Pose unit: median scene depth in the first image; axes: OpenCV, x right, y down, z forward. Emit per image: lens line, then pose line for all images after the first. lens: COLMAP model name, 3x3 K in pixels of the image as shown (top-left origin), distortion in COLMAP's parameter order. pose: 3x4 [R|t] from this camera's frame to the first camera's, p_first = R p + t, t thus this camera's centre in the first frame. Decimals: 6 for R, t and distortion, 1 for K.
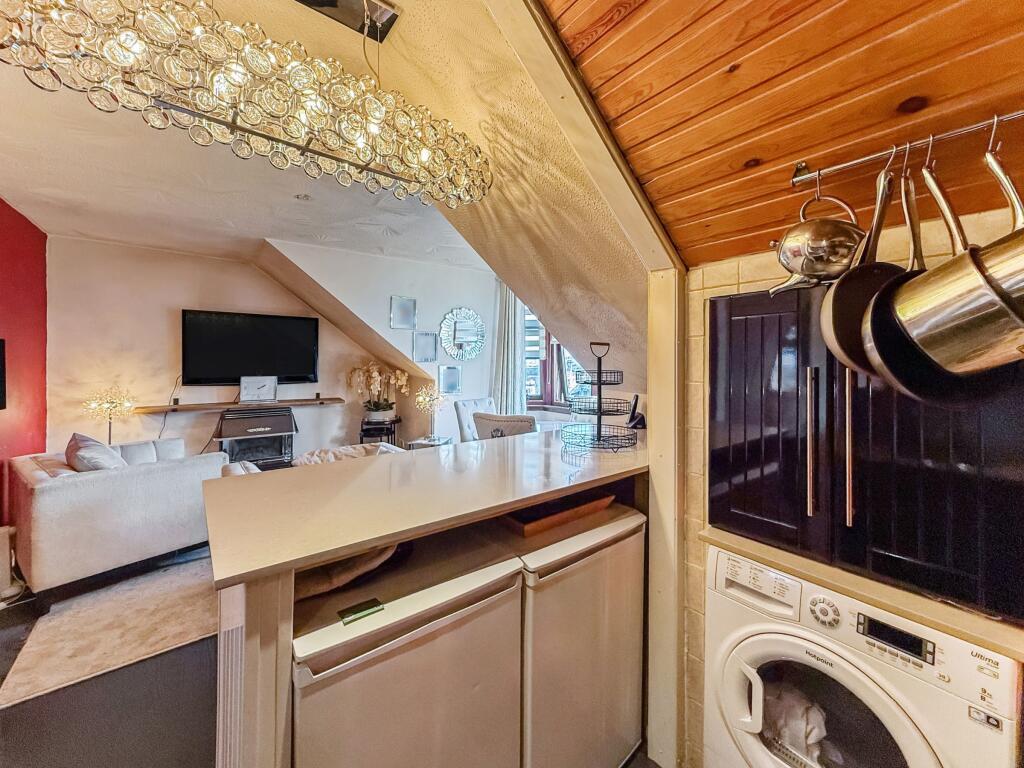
lens RADIAL K [[405.4, 0, 518.4], [0, 405.4, 363.8], [0, 0, 1]] dist [0.001572, 0.000058]
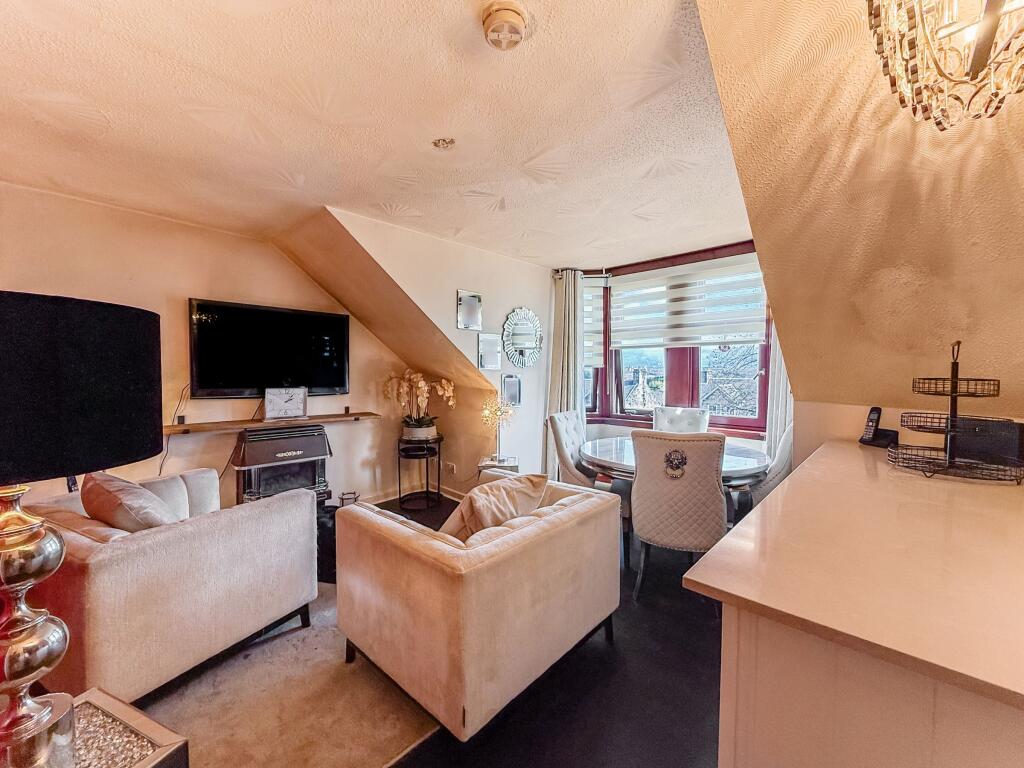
lens RADIAL K [[412.1, 0, 512.0], [0, 412.1, 384.0], [0, 0, 1]] dist [-0.000628, 0.000122]
pose [[0.990312, -0.001216, 0.138858, -0.308999], [-0.002339, 0.999674, 0.025434, 0.004017], [-0.138844, -0.025513, 0.989986, 0.138091]]
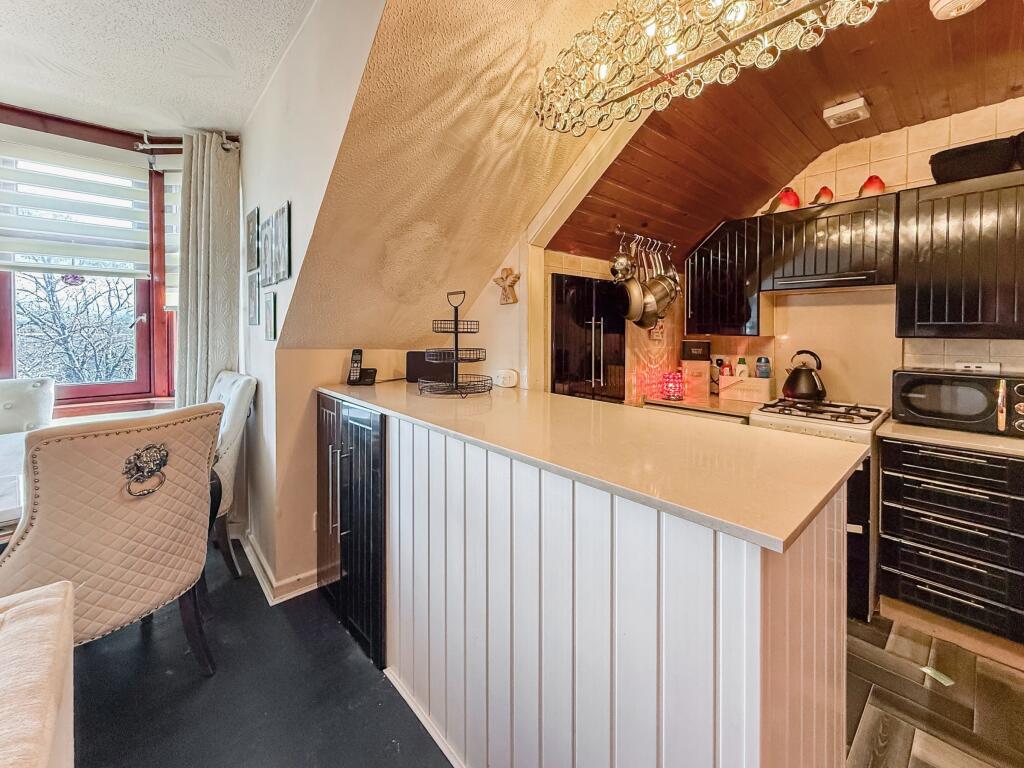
lens RADIAL K [[415.7, 0, 514.8], [0, 415.7, 333.0], [0, 0, 1]] dist [0.002614, 0.000263]
pose [[-0.055370, -0.012664, 0.998386, -0.346055], [-0.000061, 0.999920, 0.012680, 0.015060], [-0.998466, 0.000641, -0.055367, 0.375397]]
